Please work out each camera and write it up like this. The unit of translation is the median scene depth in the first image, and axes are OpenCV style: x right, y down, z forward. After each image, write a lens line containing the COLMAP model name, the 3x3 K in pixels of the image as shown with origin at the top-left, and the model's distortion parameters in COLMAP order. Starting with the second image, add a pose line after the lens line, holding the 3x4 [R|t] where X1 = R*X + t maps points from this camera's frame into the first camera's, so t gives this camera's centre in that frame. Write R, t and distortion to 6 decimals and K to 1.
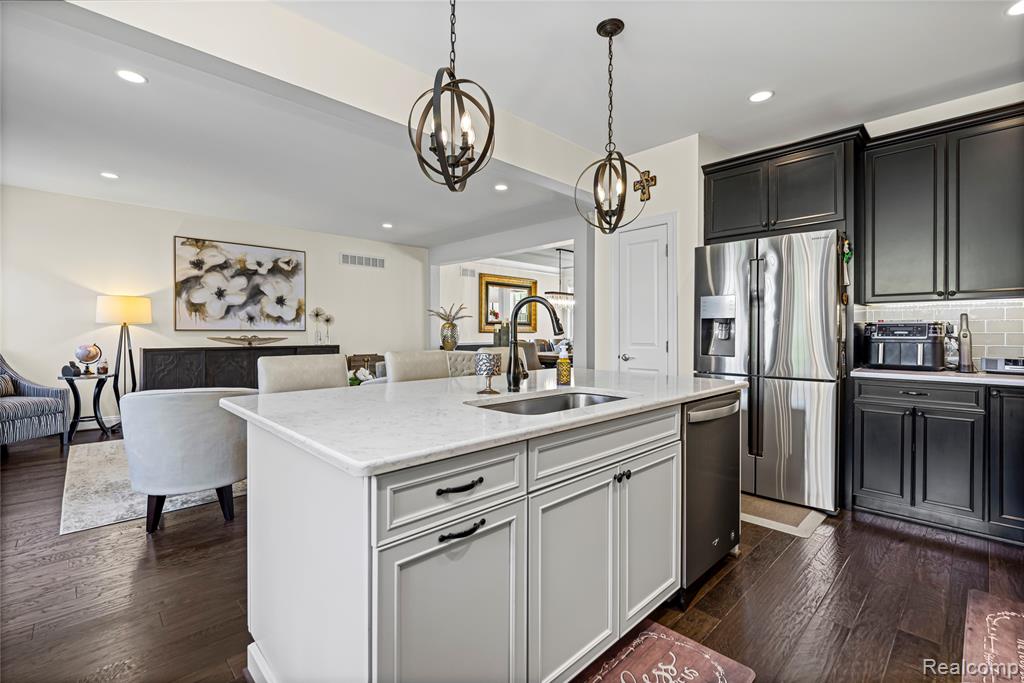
lens RADIAL K [[454.7, 0, 512.9], [0, 454.7, 335.1], [0, 0, 1]] dist [0.000447, -0.000481]
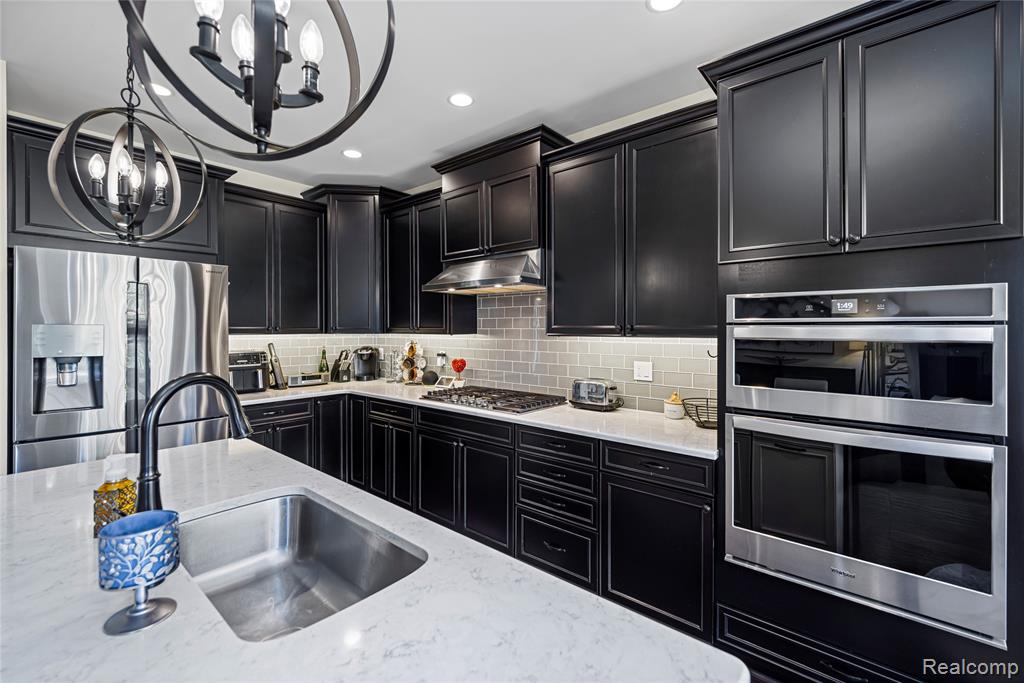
lens RADIAL K [[435.4, 0, 511.7], [0, 435.4, 330.1], [0, 0, 1]] dist [0.001027, -0.000280]
pose [[-0.095663, -0.004597, 0.995403, -0.177617], [0.007340, 0.999959, 0.005324, -0.050006], [-0.995387, 0.007815, -0.095626, 0.254792]]
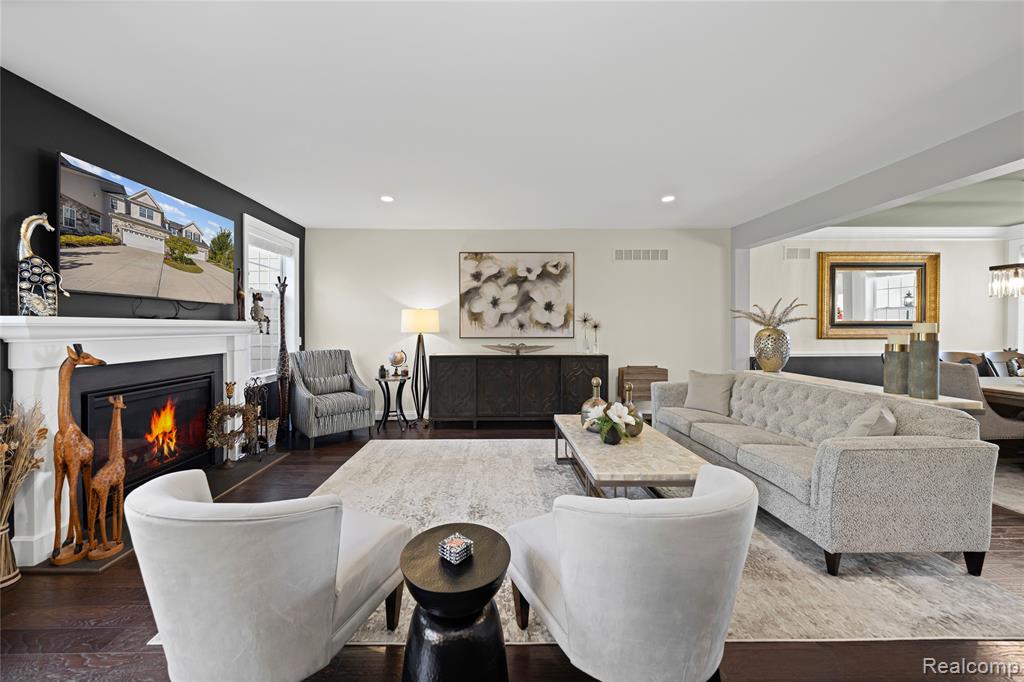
lens RADIAL K [[360.2, 0, 486.8], [0, 360.2, 329.5], [0, 0, 1]] dist [-0.007634, -0.000060]
pose [[0.714878, 0.000306, -0.699249, -0.099076], [-0.000883, 1.000000, -0.000465, -0.035303], [0.699249, 0.000950, 0.714878, 0.485090]]
